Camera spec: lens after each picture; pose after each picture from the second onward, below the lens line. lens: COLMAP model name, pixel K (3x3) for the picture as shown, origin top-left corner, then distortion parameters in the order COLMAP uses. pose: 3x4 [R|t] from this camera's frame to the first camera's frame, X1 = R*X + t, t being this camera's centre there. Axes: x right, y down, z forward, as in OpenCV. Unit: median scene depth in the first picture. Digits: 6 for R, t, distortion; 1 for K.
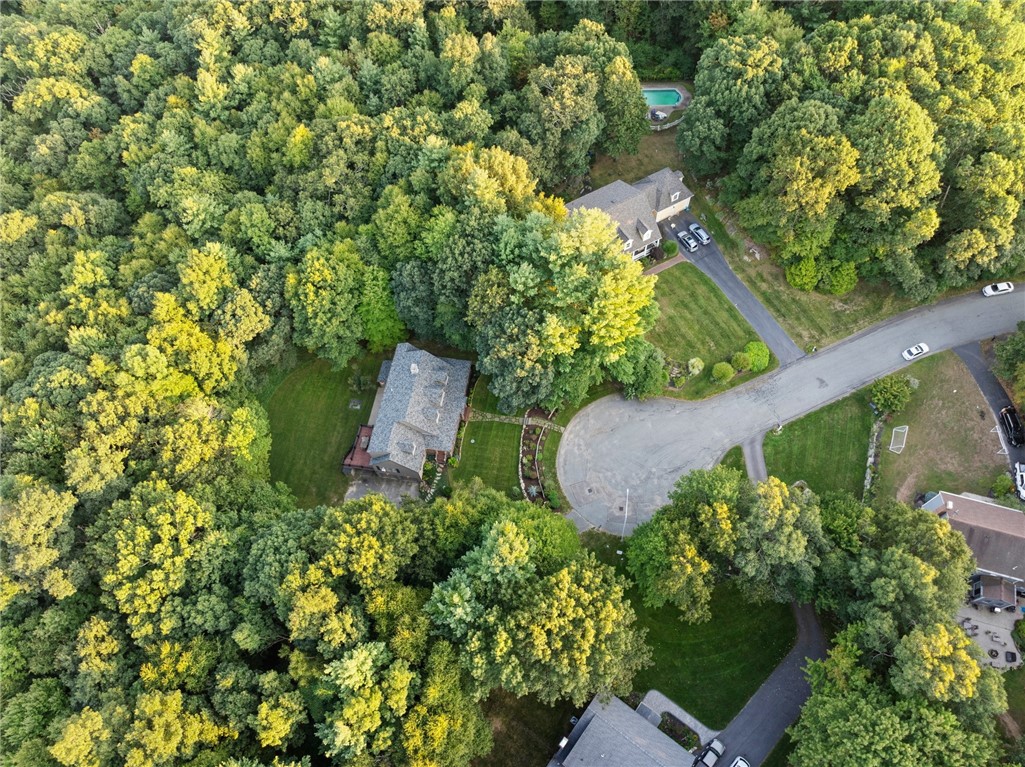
lens RADIAL K [[737.0, 0, 514.7], [0, 737.0, 381.8], [0, 0, 1]] dist [-0.009198, -0.040035]
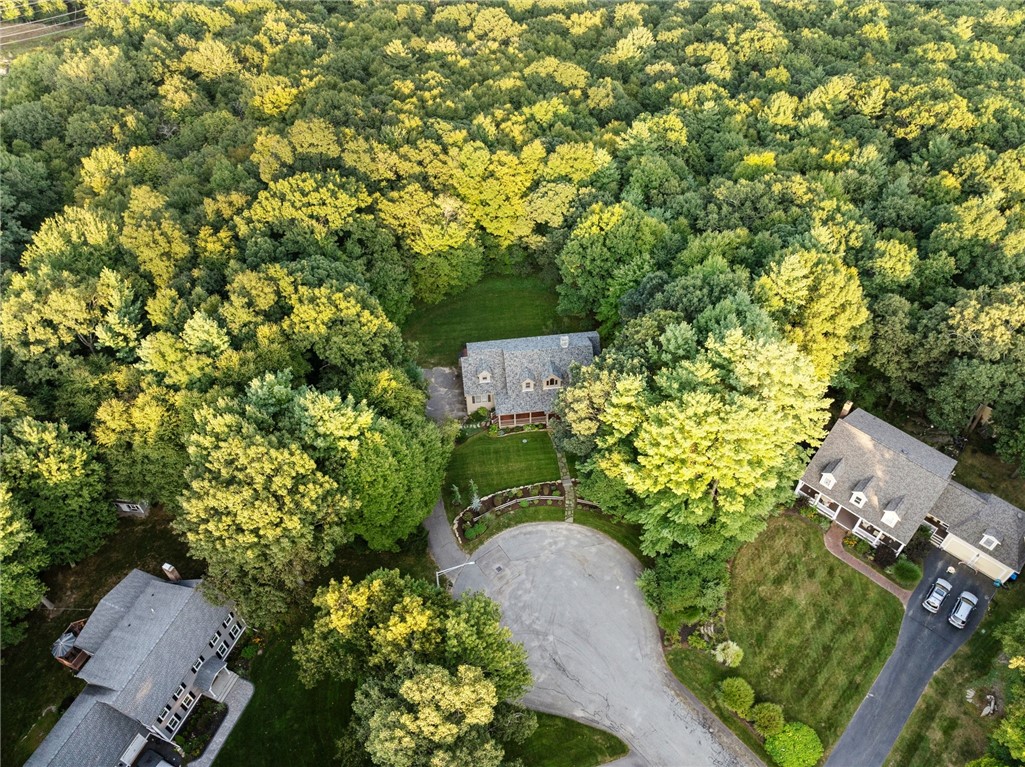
lens RADIAL K [[737.0, 0, 514.7], [0, 737.0, 381.8], [0, 0, 1]] dist [-0.009198, -0.040035]
pose [[0.276359, 0.704952, -0.653198, 0.455451], [-0.840886, 0.506458, 0.190818, -0.109670], [0.465335, 0.496531, 0.732748, 0.326439]]
